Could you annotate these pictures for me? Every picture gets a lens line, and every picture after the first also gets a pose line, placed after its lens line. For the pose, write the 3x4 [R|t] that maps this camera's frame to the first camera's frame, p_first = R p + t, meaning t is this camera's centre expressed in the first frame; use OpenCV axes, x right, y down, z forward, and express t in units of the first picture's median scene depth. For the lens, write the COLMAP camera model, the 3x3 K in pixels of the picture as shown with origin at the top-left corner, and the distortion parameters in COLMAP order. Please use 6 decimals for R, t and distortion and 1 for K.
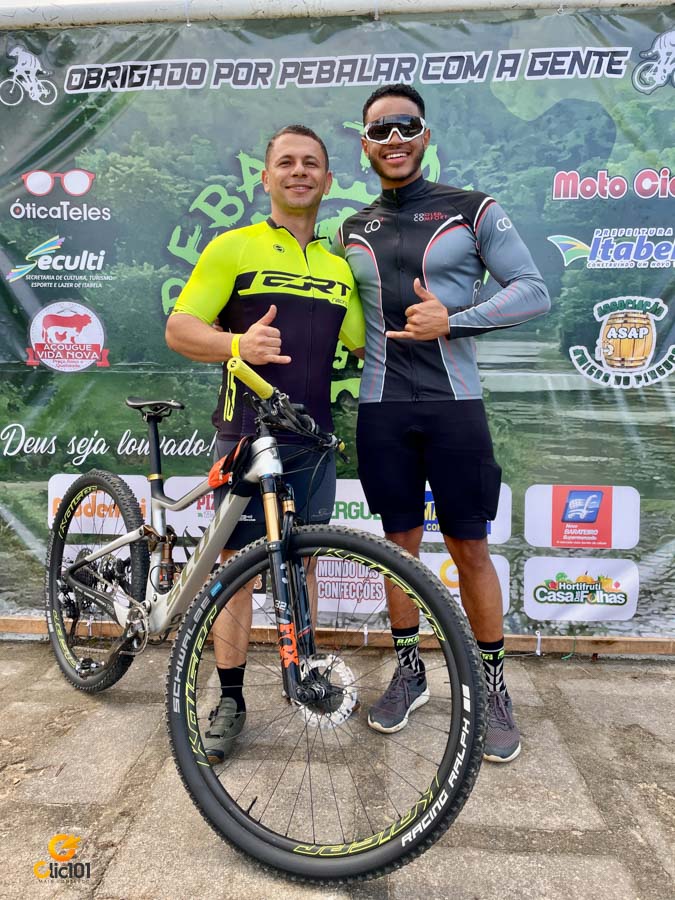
lens RADIAL K [[677.8, 0, 330.5], [0, 677.8, 450.9], [0, 0, 1]] dist [0.069930, -0.092379]
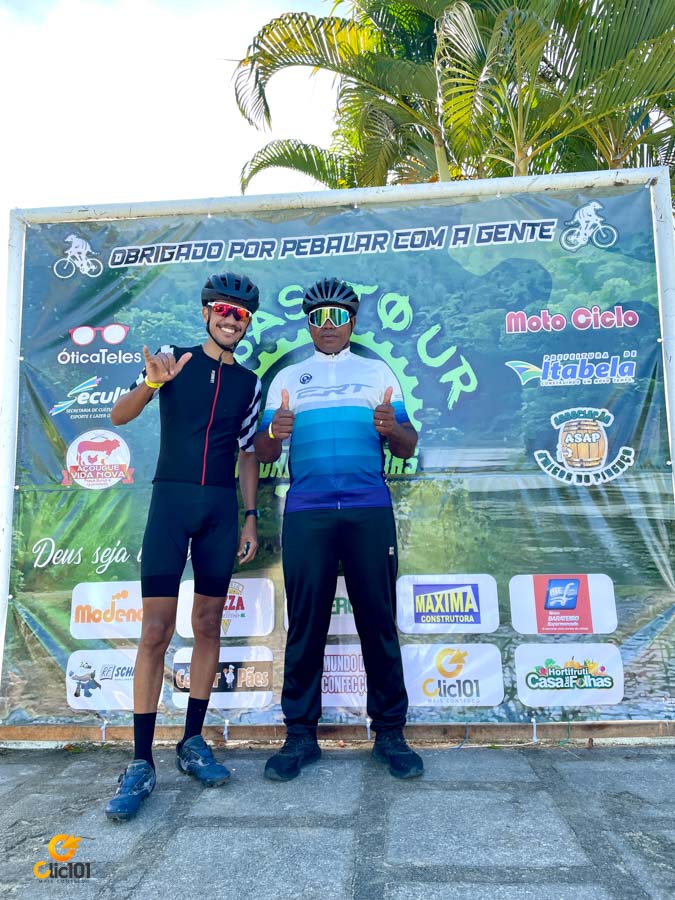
lens RADIAL K [[677.8, 0, 338.3], [0, 677.8, 441.8], [0, 0, 1]] dist [0.069930, -0.092379]
pose [[0.999509, -0.031318, 0.000010, 0.019821], [0.030323, 0.967672, -0.250383, 0.110493], [0.007832, 0.250261, 0.968147, -0.122096]]
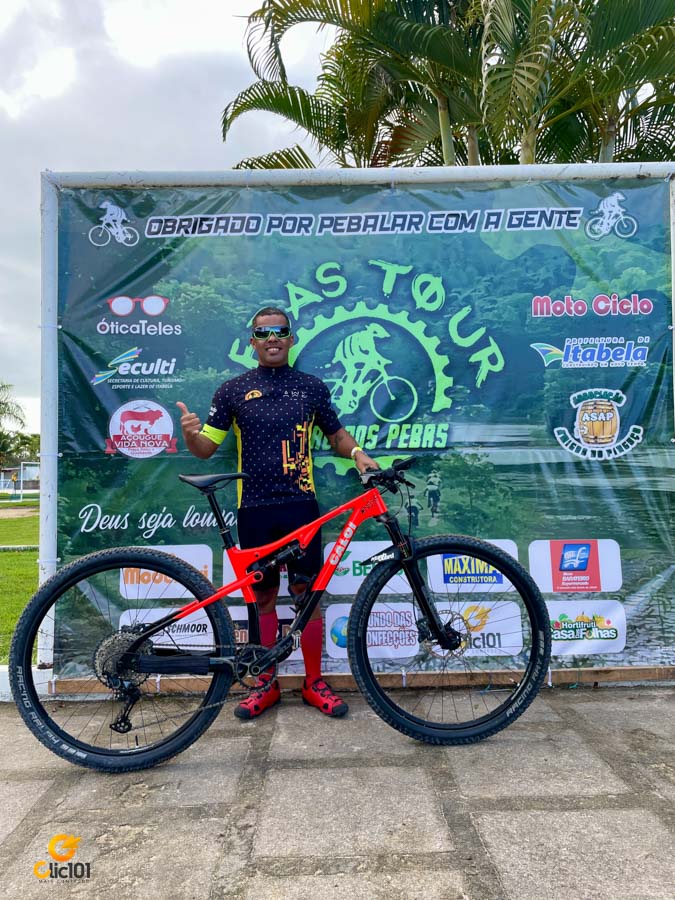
lens RADIAL K [[677.8, 0, 337.6], [0, 677.8, 445.5], [0, 0, 1]] dist [0.069930, -0.092379]
pose [[0.996240, -0.021002, 0.084055, -0.153707], [0.033823, 0.987469, -0.154147, 0.059261], [-0.079764, 0.156411, 0.984466, -0.200530]]
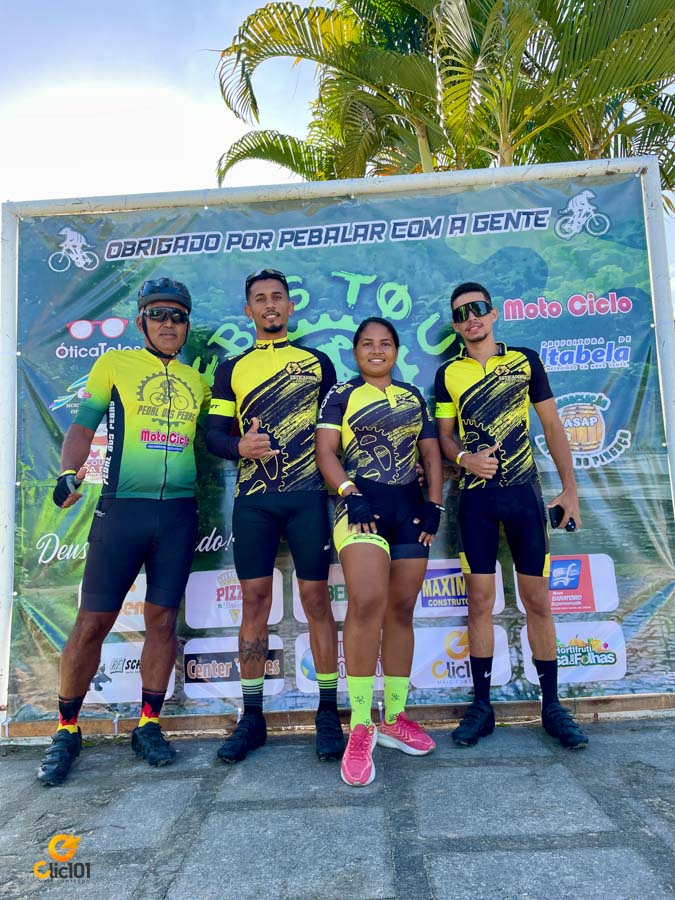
lens RADIAL K [[677.8, 0, 333.6], [0, 677.8, 443.1], [0, 0, 1]] dist [0.069930, -0.092379]
pose [[0.997890, -0.052514, 0.038188, -0.040835], [0.060128, 0.969357, -0.238184, 0.118599], [-0.024509, 0.239977, 0.970469, -0.130765]]
